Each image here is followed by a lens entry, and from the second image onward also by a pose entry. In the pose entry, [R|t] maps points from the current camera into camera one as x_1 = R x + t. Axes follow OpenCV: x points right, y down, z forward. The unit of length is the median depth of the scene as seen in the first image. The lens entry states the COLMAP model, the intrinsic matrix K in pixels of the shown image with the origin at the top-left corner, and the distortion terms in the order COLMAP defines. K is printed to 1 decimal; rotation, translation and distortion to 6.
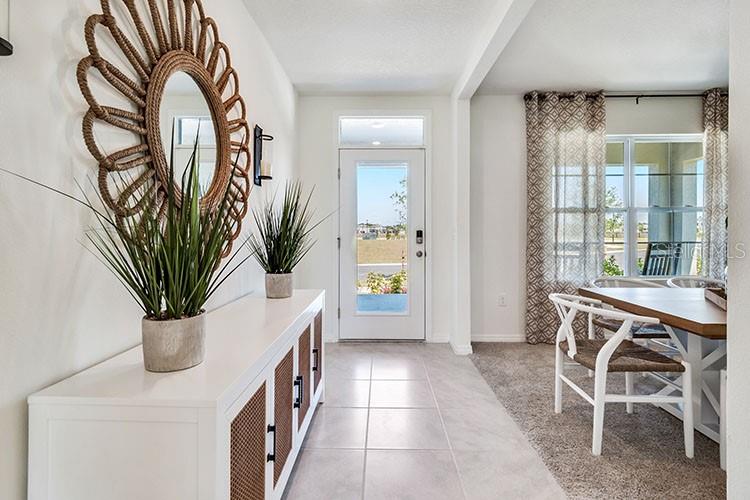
lens RADIAL K [[357.1, 0, 375.6], [0, 357.1, 234.0], [0, 0, 1]] dist [0.000275, -0.002501]
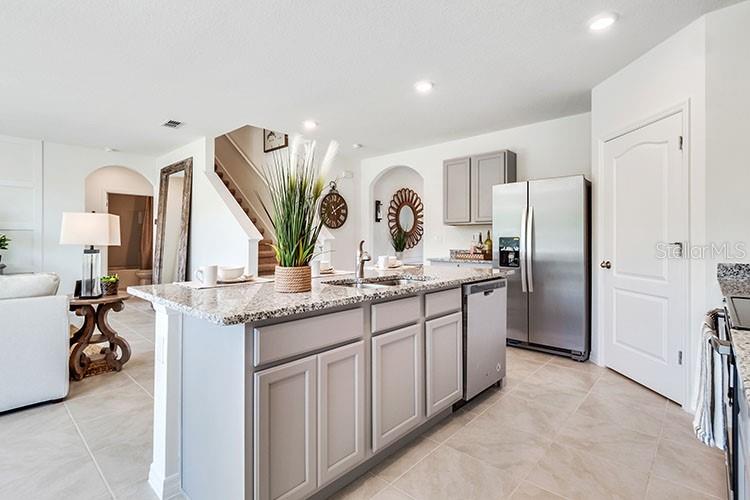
lens RADIAL K [[357.1, 0, 379.3], [0, 357.1, 238.8], [0, 0, 1]] dist [0.000275, -0.002501]
pose [[0.752777, -0.007464, -0.658234, 1.810969], [-0.000084, 0.999935, -0.011435, 0.036139], [0.658276, 0.008664, 0.752727, -2.176036]]
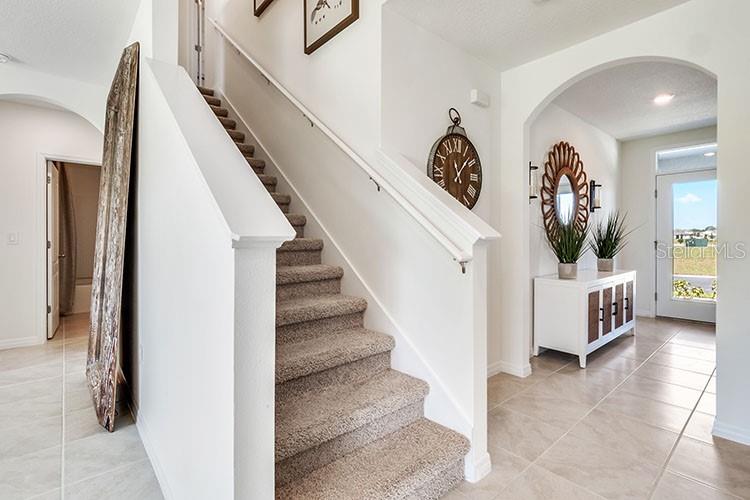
lens RADIAL K [[357.1, 0, 381.2], [0, 357.1, 240.2], [0, 0, 1]] dist [0.000275, -0.002501]
pose [[0.675830, -0.001683, -0.737056, 0.359995], [-0.000408, 0.999996, -0.002657, 0.017799], [0.737057, 0.002097, 0.675827, -1.293386]]
